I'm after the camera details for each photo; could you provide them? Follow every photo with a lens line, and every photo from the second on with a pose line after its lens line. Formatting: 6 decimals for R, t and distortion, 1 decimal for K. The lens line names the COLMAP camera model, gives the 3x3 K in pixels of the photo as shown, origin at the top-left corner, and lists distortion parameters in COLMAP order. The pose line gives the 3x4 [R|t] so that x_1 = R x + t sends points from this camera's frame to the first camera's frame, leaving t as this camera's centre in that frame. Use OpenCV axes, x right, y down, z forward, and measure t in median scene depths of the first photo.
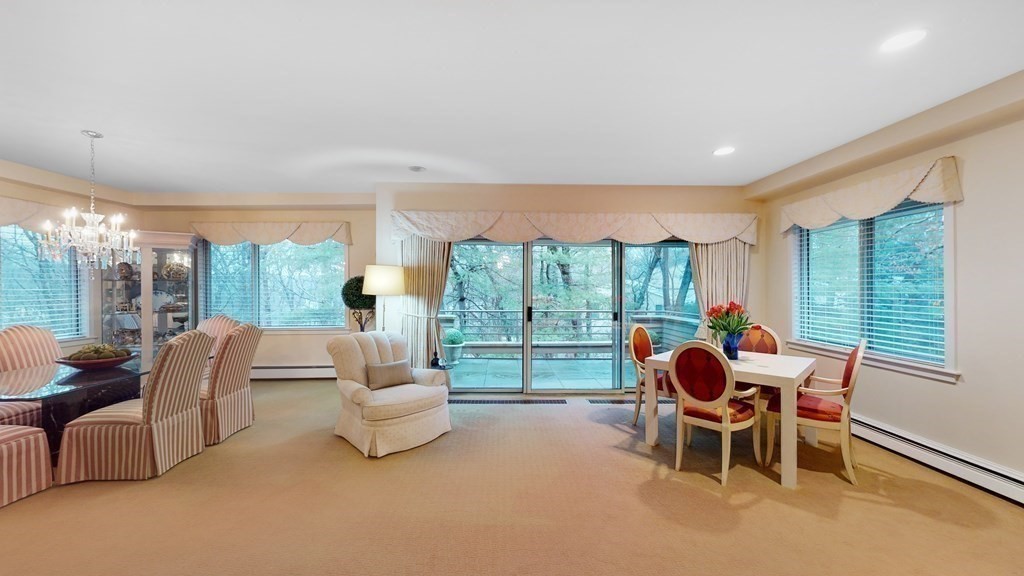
lens RADIAL K [[373.2, 0, 513.6], [0, 373.2, 289.1], [0, 0, 1]] dist [-0.000605, -0.000114]
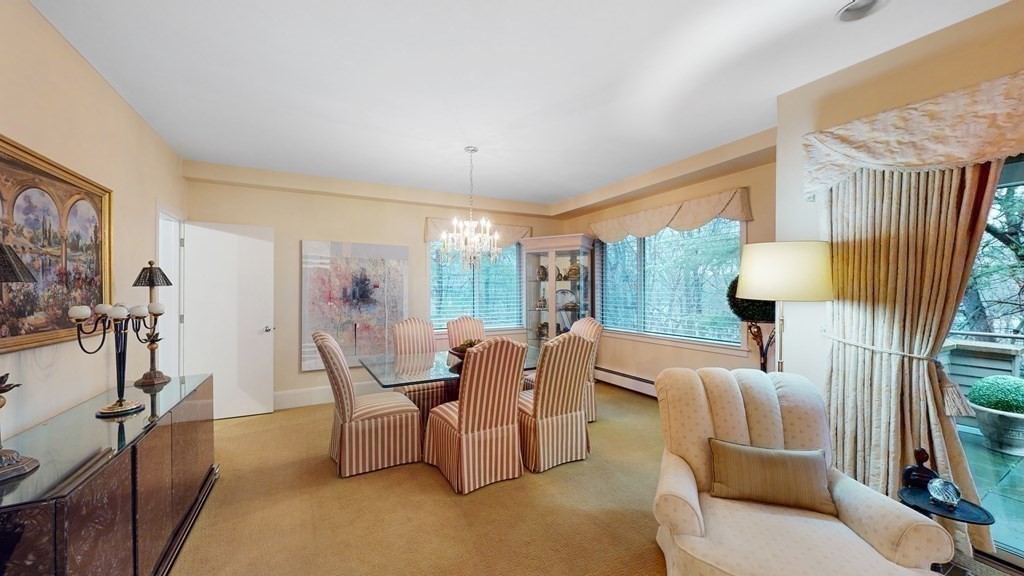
lens RADIAL K [[373.2, 0, 513.6], [0, 373.2, 289.1], [0, 0, 1]] dist [-0.000605, -0.000114]
pose [[0.451278, 0.000561, -0.892383, -0.051326], [-0.001989, 0.999998, -0.000377, 0.001395], [0.892381, 0.001945, 0.451278, 0.418717]]
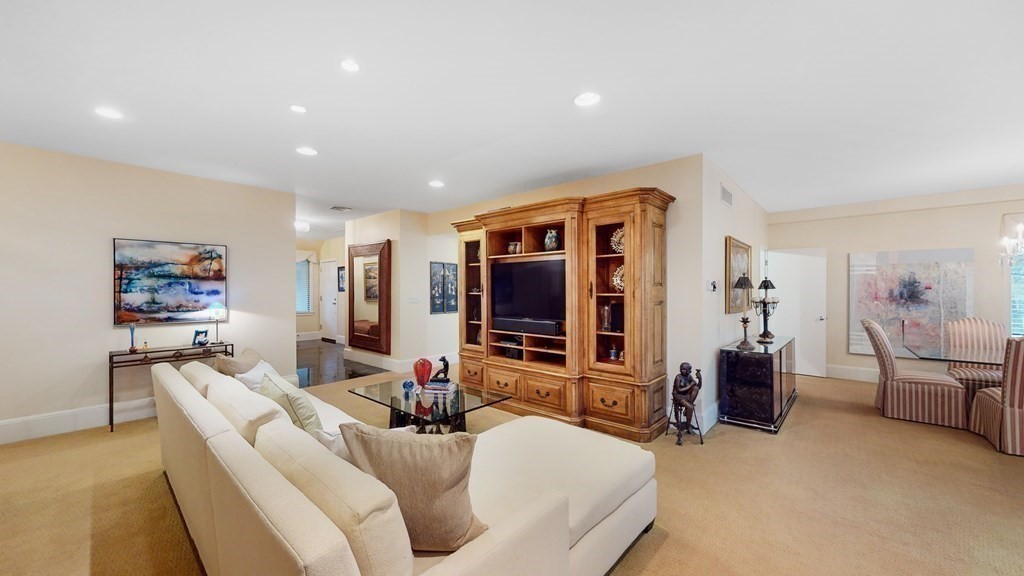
lens RADIAL K [[373.2, 0, 513.6], [0, 373.2, 289.1], [0, 0, 1]] dist [-0.000605, -0.000114]
pose [[-0.692595, -0.002180, -0.721323, 0.552508], [-0.000402, 0.999996, -0.002636, 0.000980], [0.721326, -0.001535, -0.692594, 0.421178]]
